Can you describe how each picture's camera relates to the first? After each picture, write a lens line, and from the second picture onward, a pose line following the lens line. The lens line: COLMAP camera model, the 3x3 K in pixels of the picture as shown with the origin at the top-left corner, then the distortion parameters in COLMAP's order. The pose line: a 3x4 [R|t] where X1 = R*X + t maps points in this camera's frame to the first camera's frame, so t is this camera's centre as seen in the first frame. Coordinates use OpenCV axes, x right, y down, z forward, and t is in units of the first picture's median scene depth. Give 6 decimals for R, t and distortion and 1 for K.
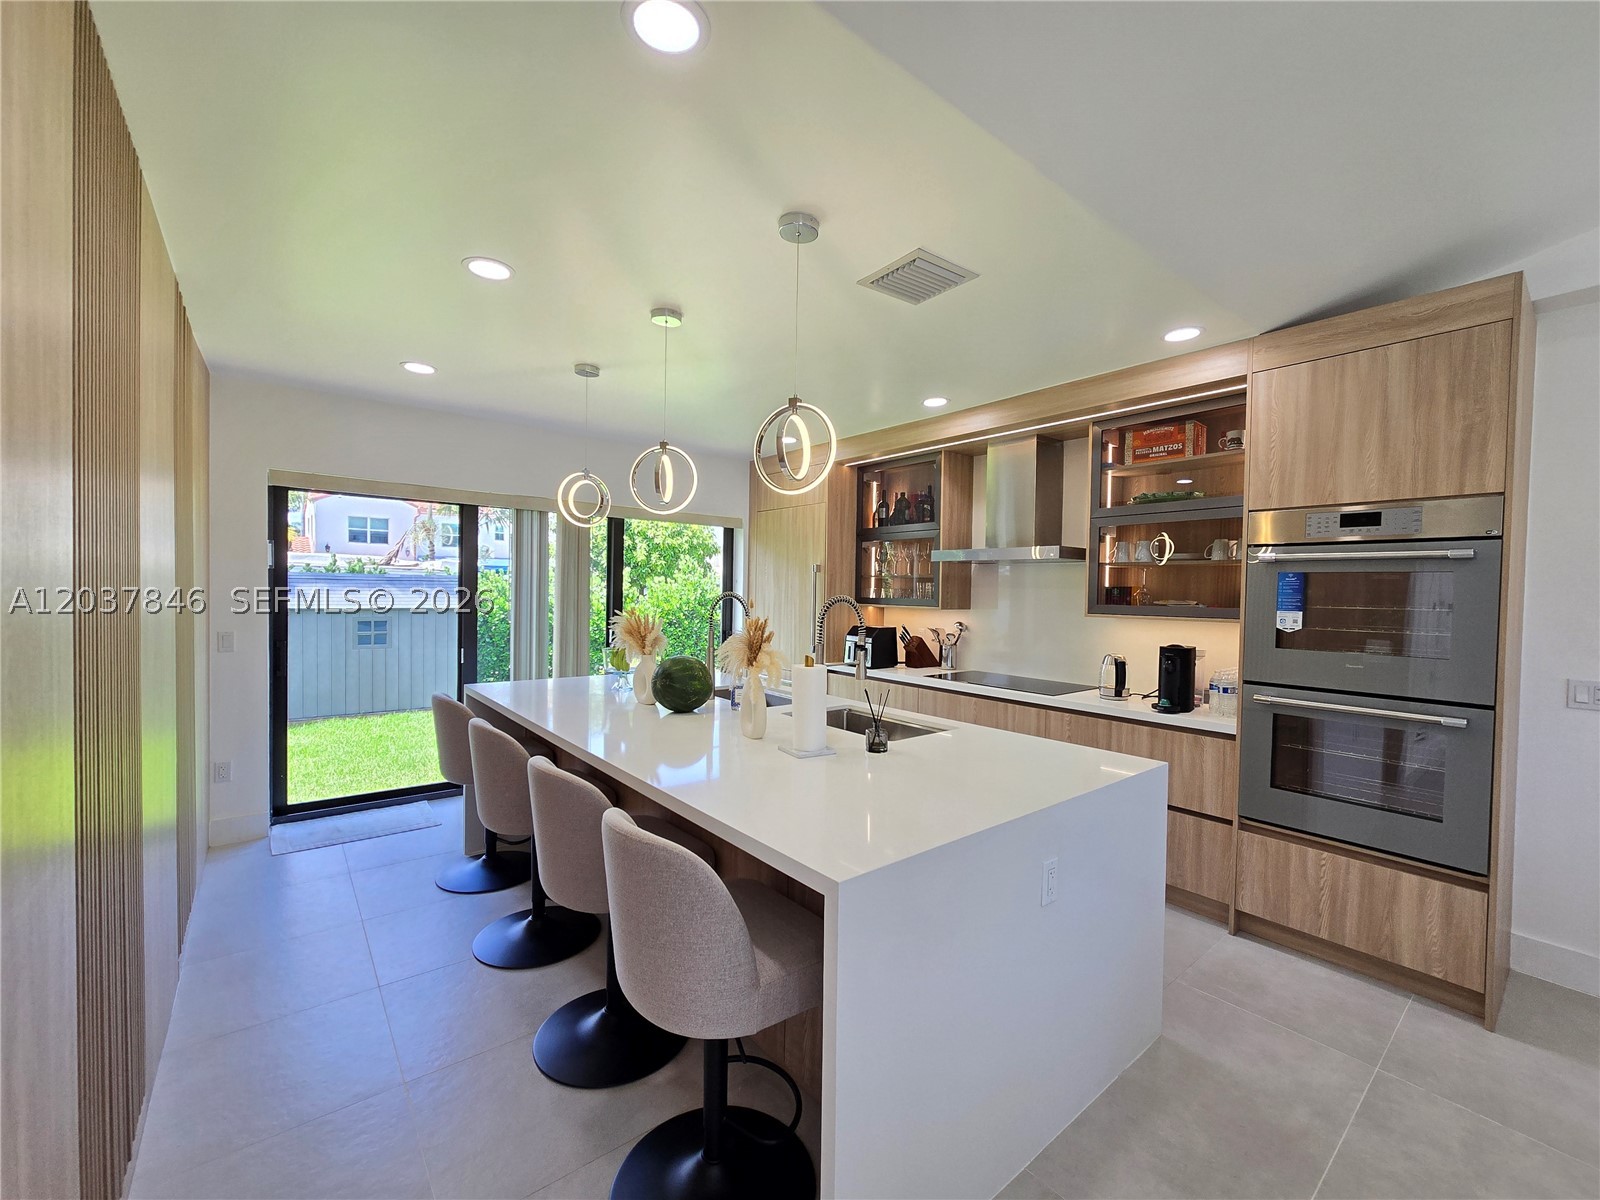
lens RADIAL K [[658.4, 0, 810.8], [0, 658.4, 606.5], [0, 0, 1]] dist [-0.000524, 0.000413]
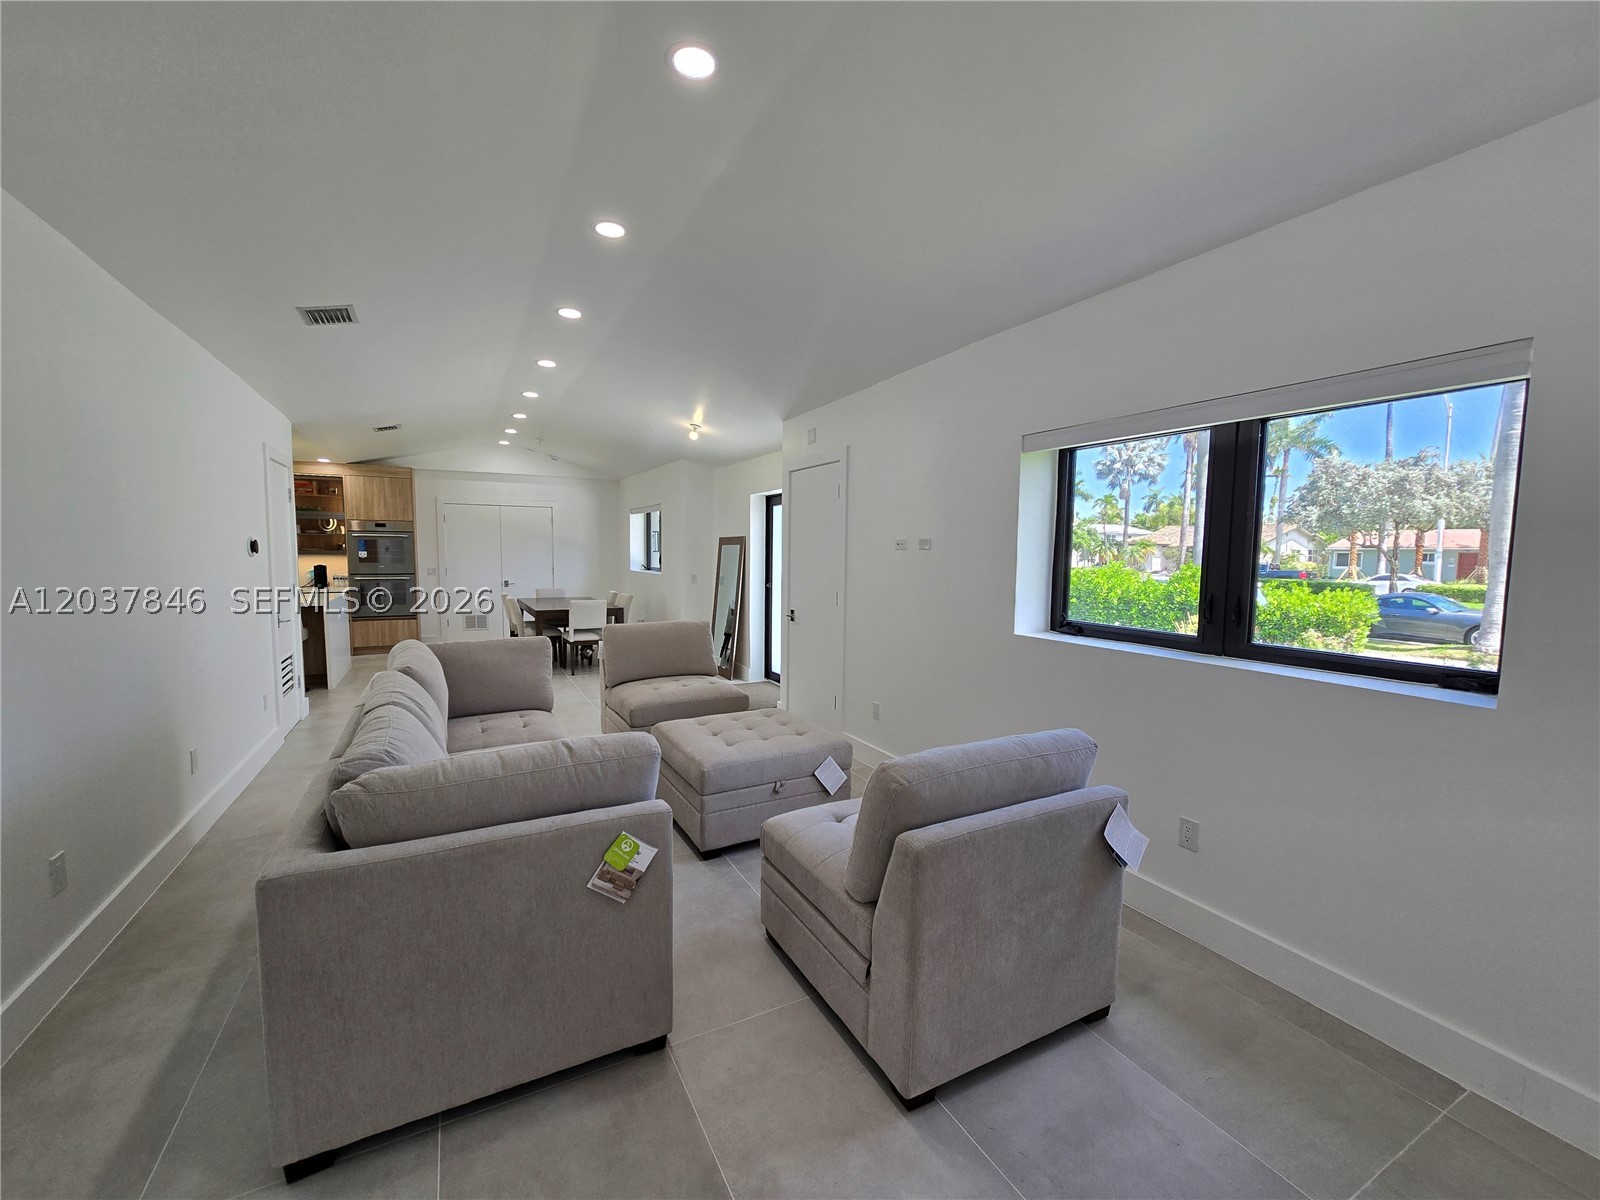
lens RADIAL K [[658.4, 0, 805.2], [0, 658.4, 601.7], [0, 0, 1]] dist [-0.000524, 0.000413]
pose [[0.194006, -0.096297, 0.976263, -1.768383], [0.019778, 0.995352, 0.094250, -0.008086], [-0.980801, 0.001023, 0.195008, -1.538732]]
